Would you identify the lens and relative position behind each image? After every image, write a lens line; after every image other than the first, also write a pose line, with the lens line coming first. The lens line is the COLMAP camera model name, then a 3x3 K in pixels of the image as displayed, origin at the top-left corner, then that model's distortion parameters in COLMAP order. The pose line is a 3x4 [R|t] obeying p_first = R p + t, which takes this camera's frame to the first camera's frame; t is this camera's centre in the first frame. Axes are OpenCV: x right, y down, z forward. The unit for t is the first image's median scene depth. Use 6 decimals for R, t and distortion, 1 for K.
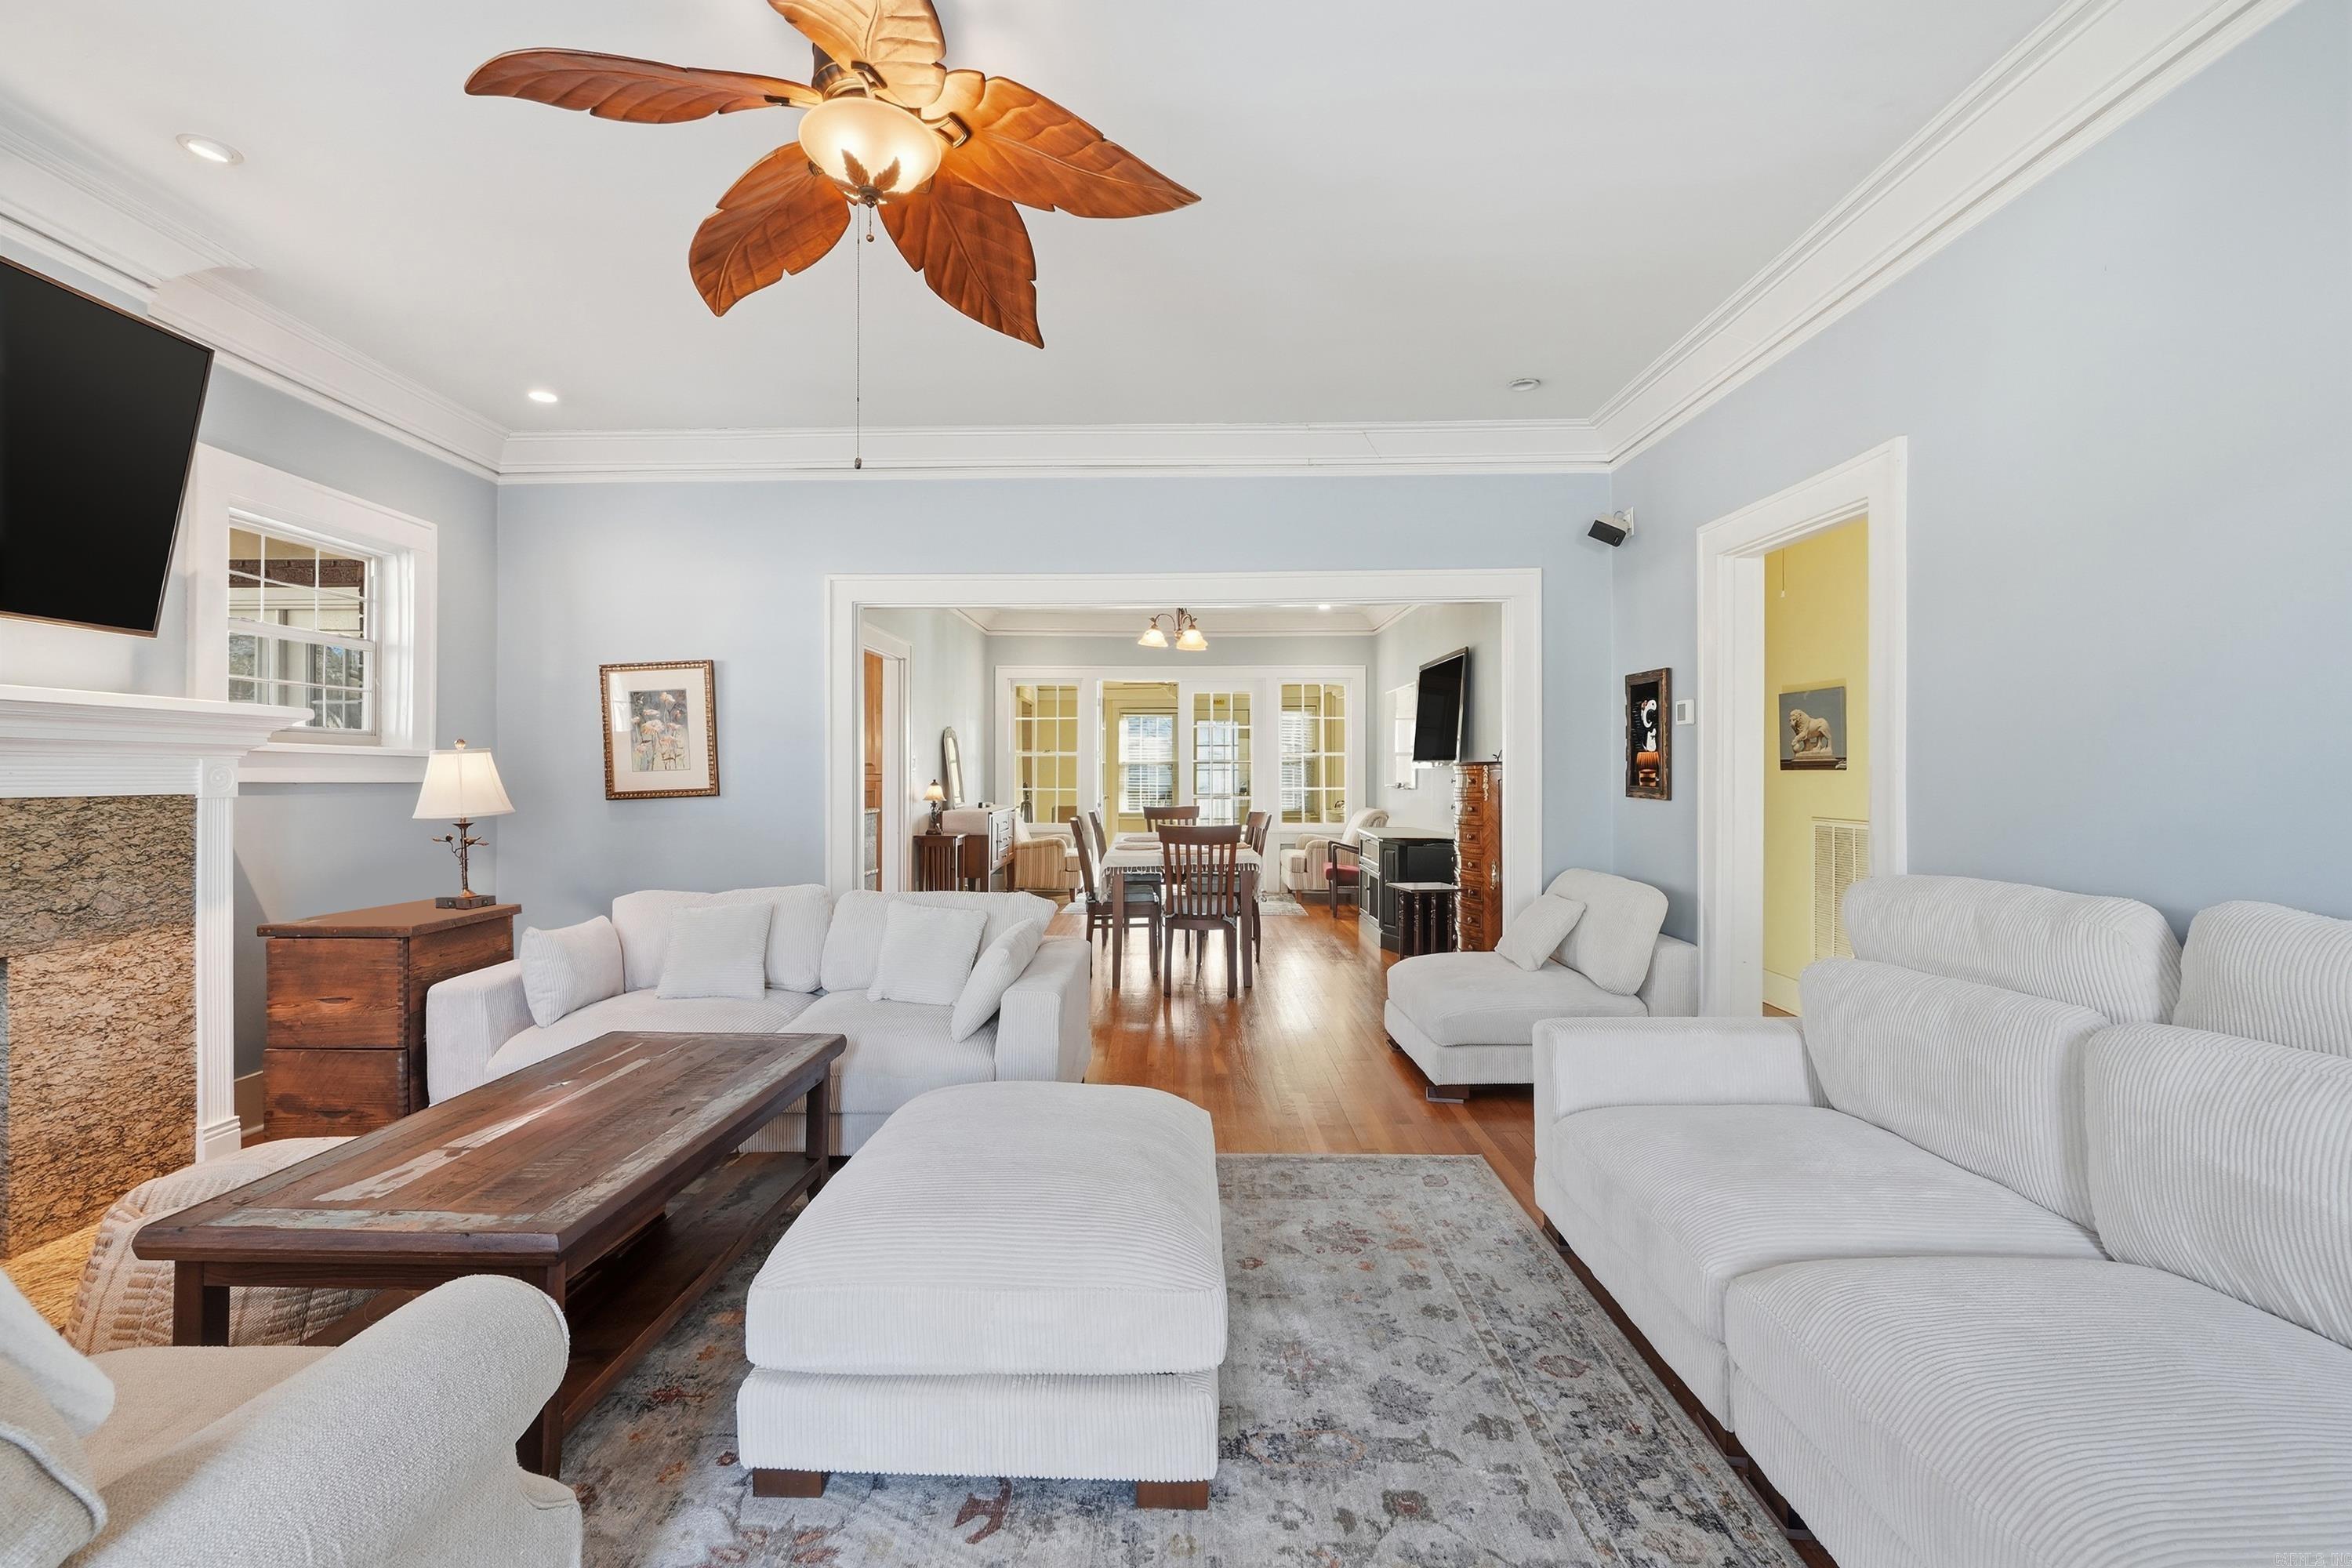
lens RADIAL K [[1033.8, 0, 1171.7], [0, 1033.8, 779.2], [0, 0, 1]] dist [-0.001750, 0.000129]
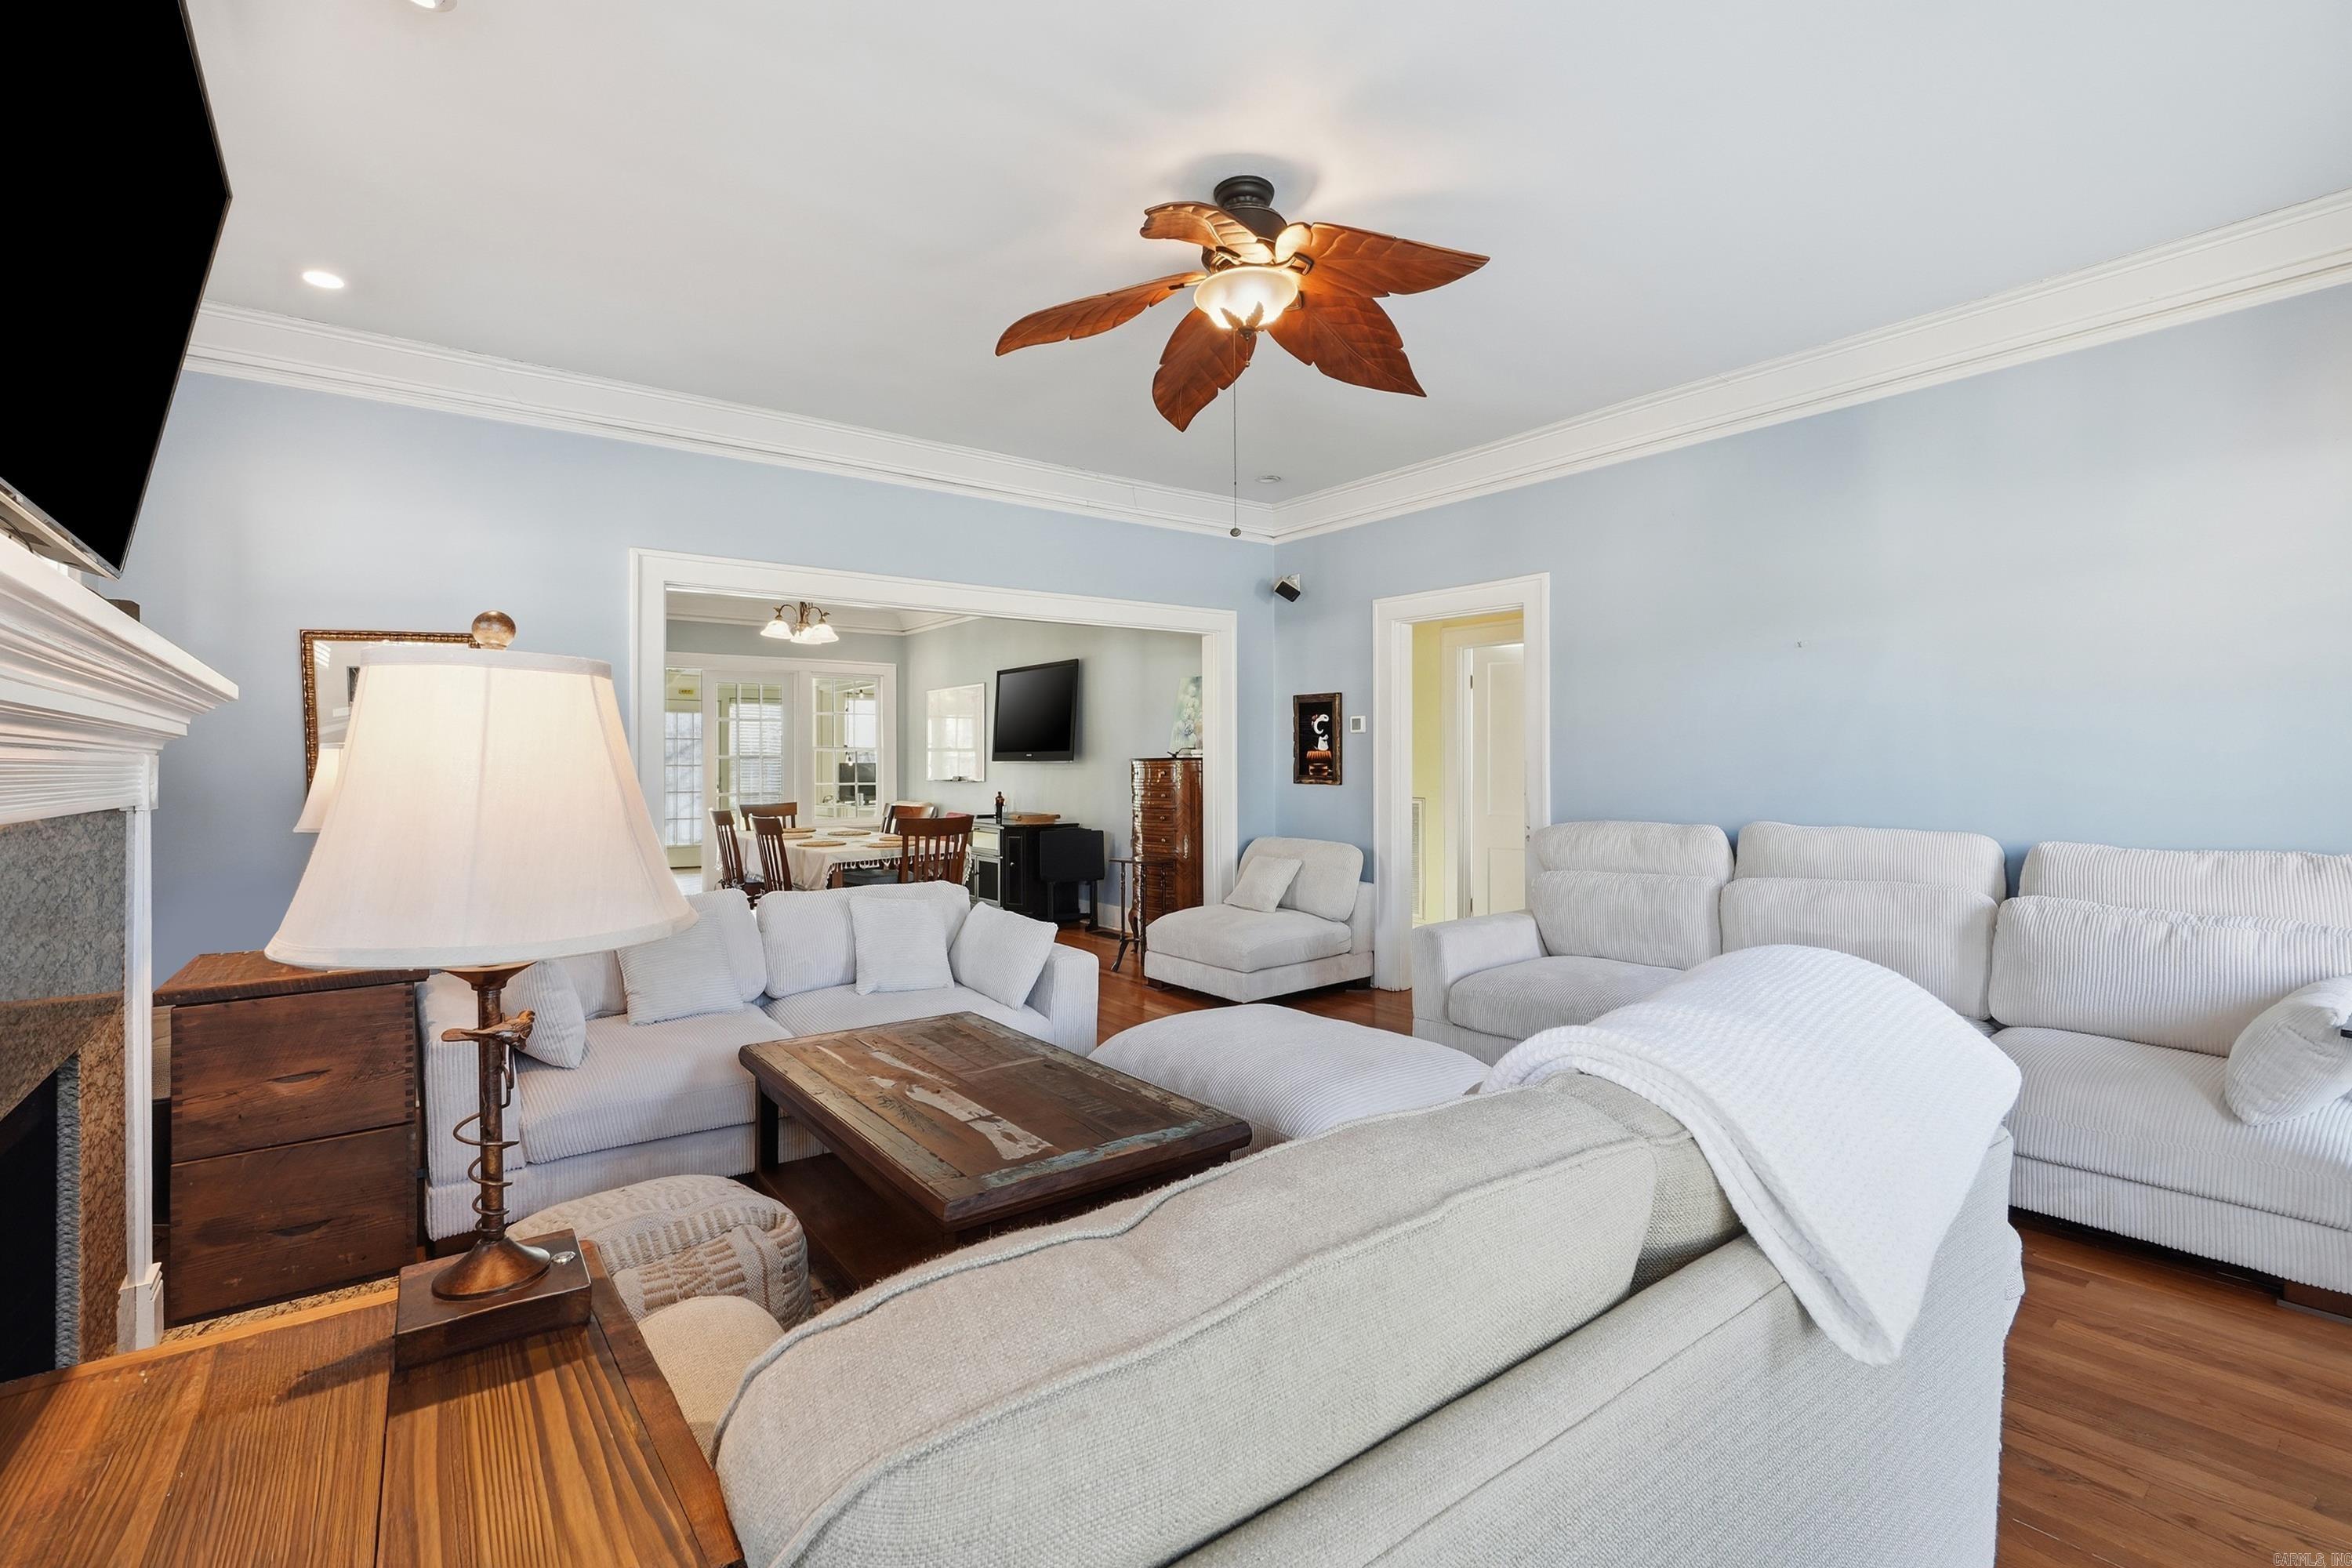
lens RADIAL K [[1033.8, 0, 1190.9], [0, 1033.8, 769.1], [0, 0, 1]] dist [-0.001750, 0.000129]
pose [[0.783700, -0.006862, 0.621101, -0.546968], [0.009546, 0.999954, -0.000996, -0.001978], [-0.621066, 0.006710, 0.783730, 0.006142]]
